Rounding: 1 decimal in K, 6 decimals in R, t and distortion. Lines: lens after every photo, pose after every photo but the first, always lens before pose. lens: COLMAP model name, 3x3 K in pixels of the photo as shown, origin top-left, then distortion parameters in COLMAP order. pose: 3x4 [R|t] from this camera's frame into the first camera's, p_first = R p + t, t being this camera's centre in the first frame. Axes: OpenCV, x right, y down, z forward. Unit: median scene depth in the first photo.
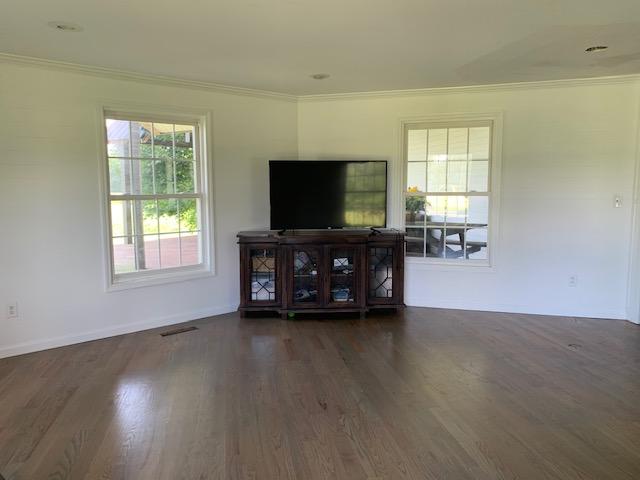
lens RADIAL K [[485.6, 0, 320.0], [0, 485.6, 240.0], [0, 0, 1]] dist [0.001286, -0.001160]
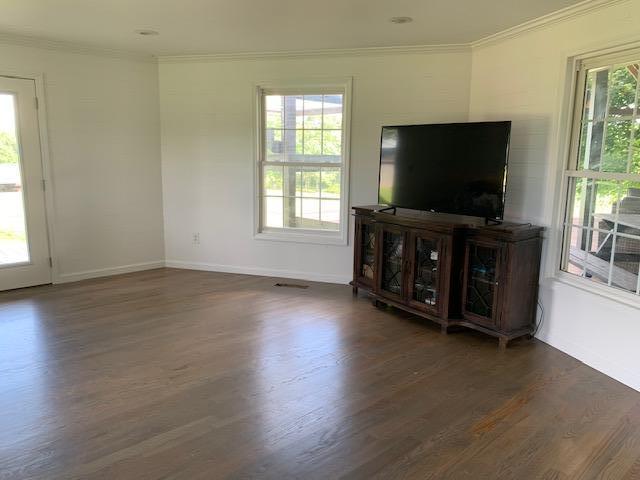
lens RADIAL K [[485.6, 0, 320.0], [0, 485.6, 240.0], [0, 0, 1]] dist [0.001286, -0.001160]
pose [[0.520764, 0.167381, -0.837131, 0.612415], [-0.111274, 0.985534, 0.127832, -0.060493], [0.846418, 0.026580, 0.531856, 0.424136]]
